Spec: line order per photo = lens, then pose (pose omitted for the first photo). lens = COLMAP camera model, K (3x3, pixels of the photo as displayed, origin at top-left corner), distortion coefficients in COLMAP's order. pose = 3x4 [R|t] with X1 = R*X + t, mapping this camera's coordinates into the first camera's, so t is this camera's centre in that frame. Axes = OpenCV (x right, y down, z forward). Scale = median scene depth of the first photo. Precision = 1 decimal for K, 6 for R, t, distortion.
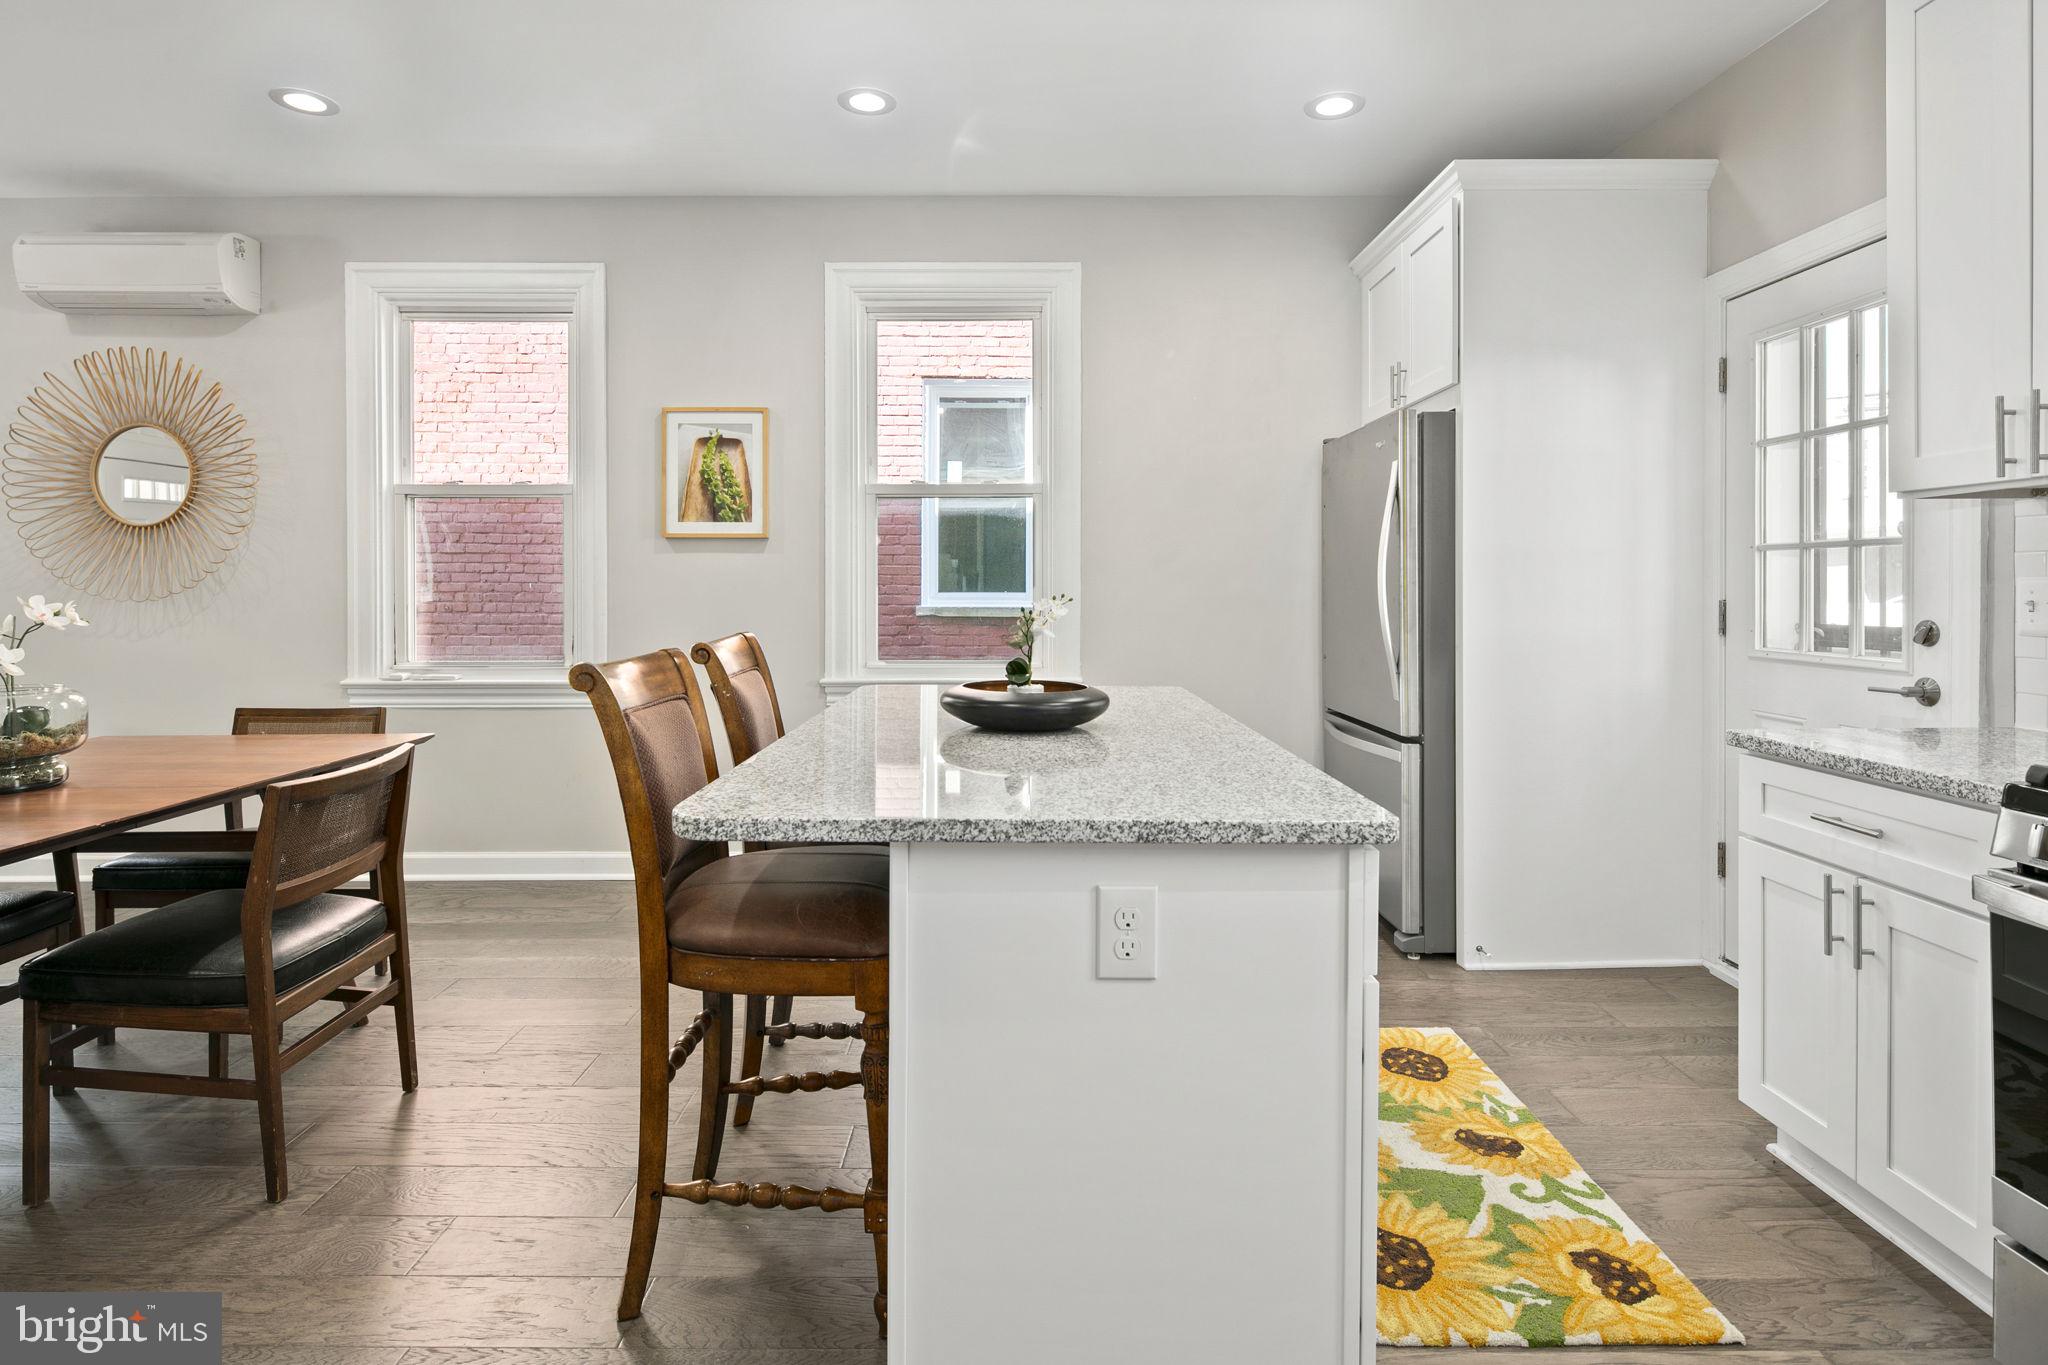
lens RADIAL K [[1008.2, 0, 1013.7], [0, 1008.2, 593.2], [0, 0, 1]] dist [-0.000590, -0.002675]
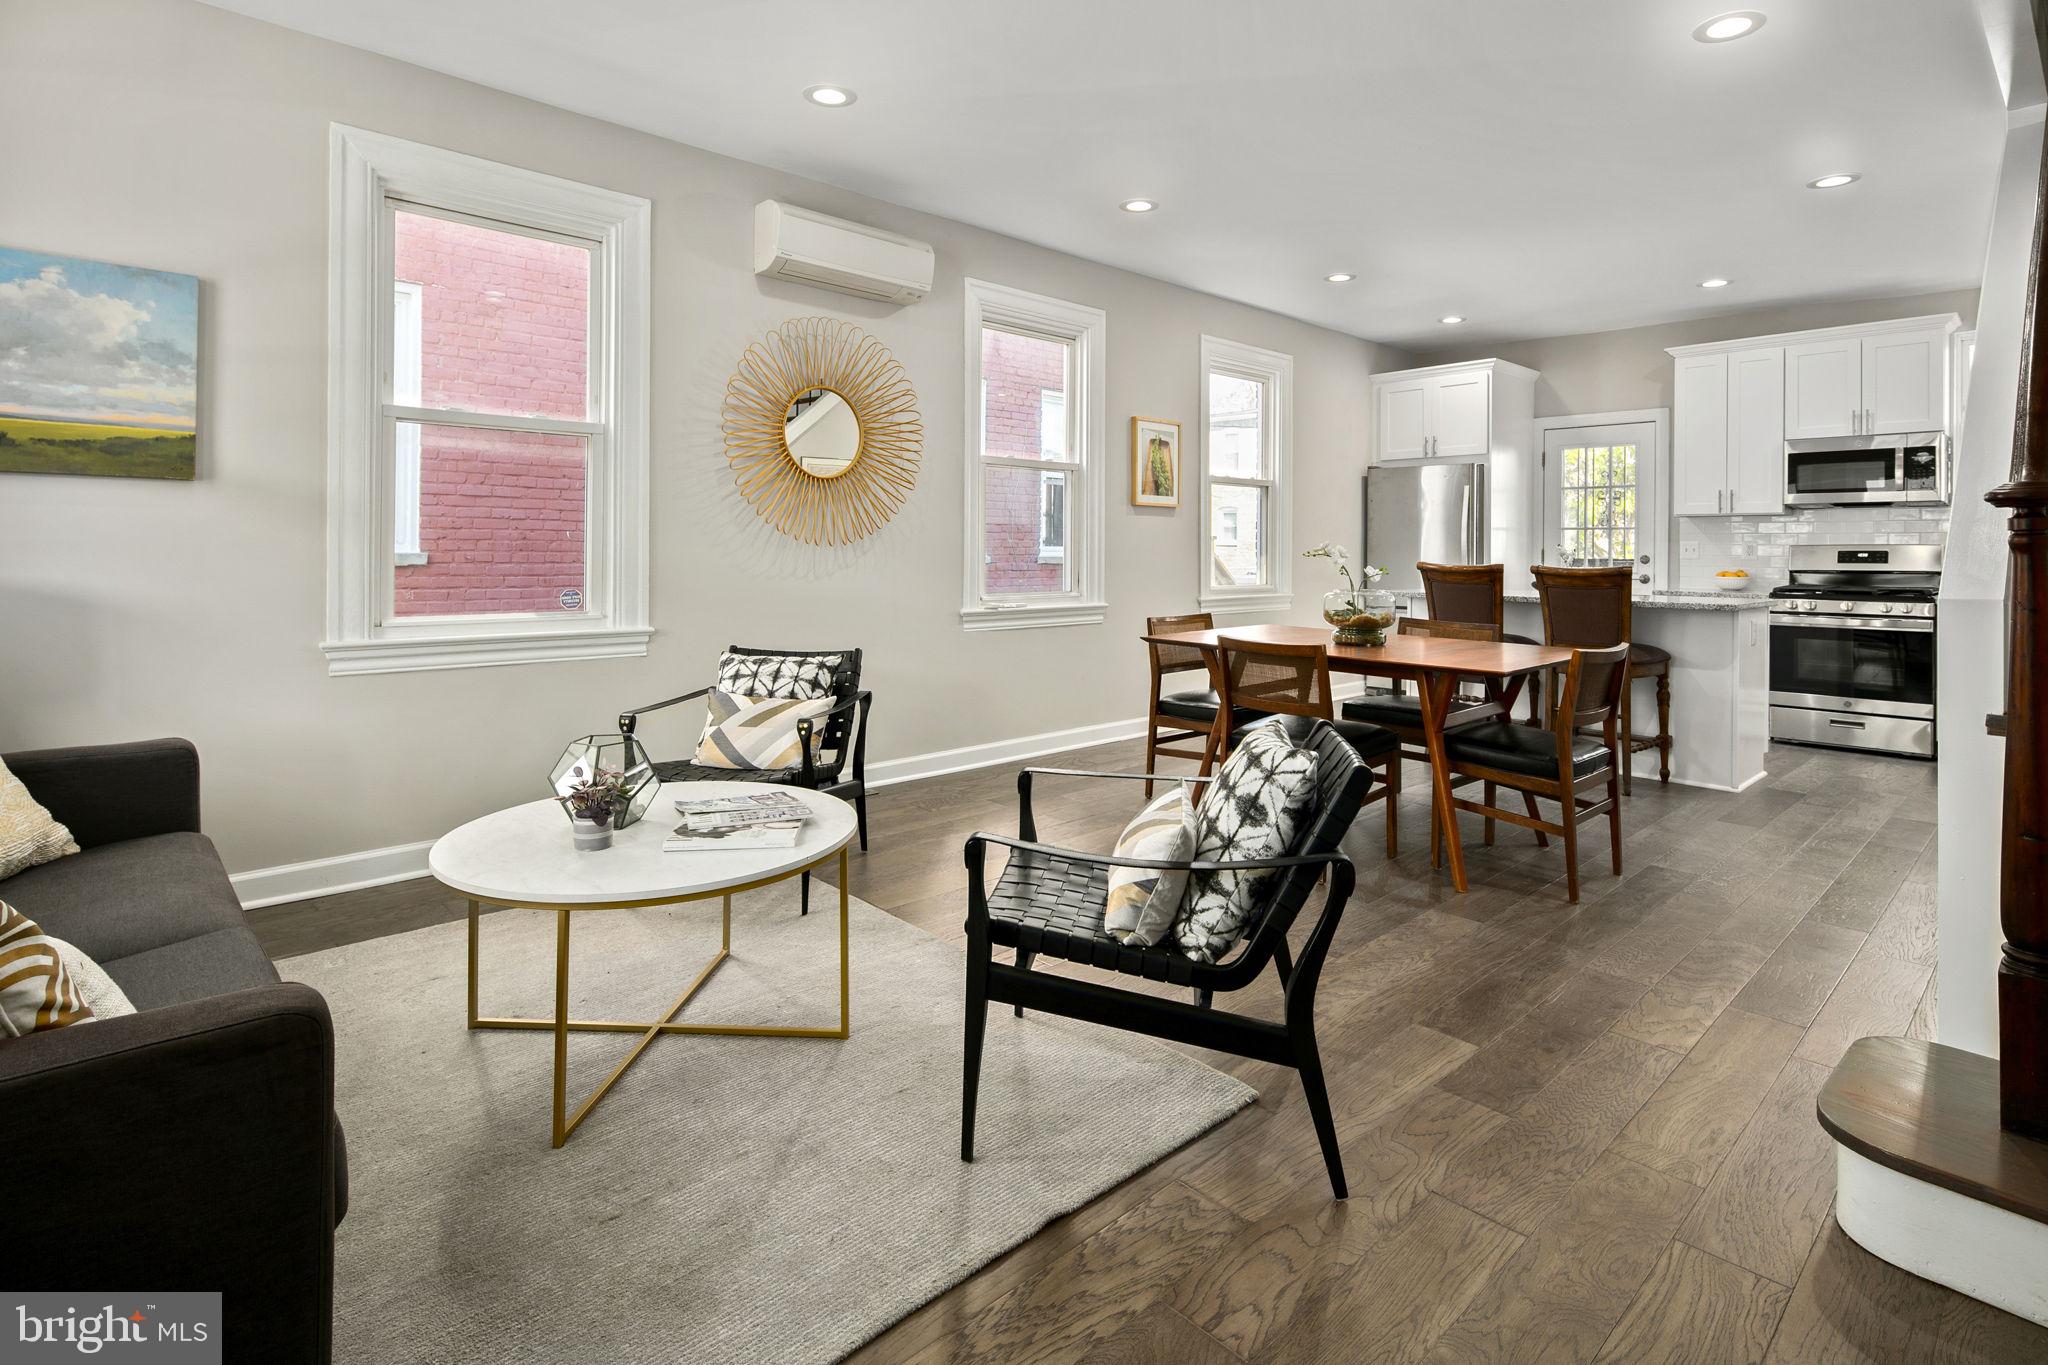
lens RADIAL K [[995.4, 0, 1054.1], [0, 995.4, 547.9], [0, 0, 1]] dist [-0.003695, -0.000764]
pose [[0.730738, 0.005212, 0.682638, -2.144423], [-0.003541, 0.999986, -0.003845, 0.020392], [-0.682649, 0.000393, 0.730747, 0.032736]]
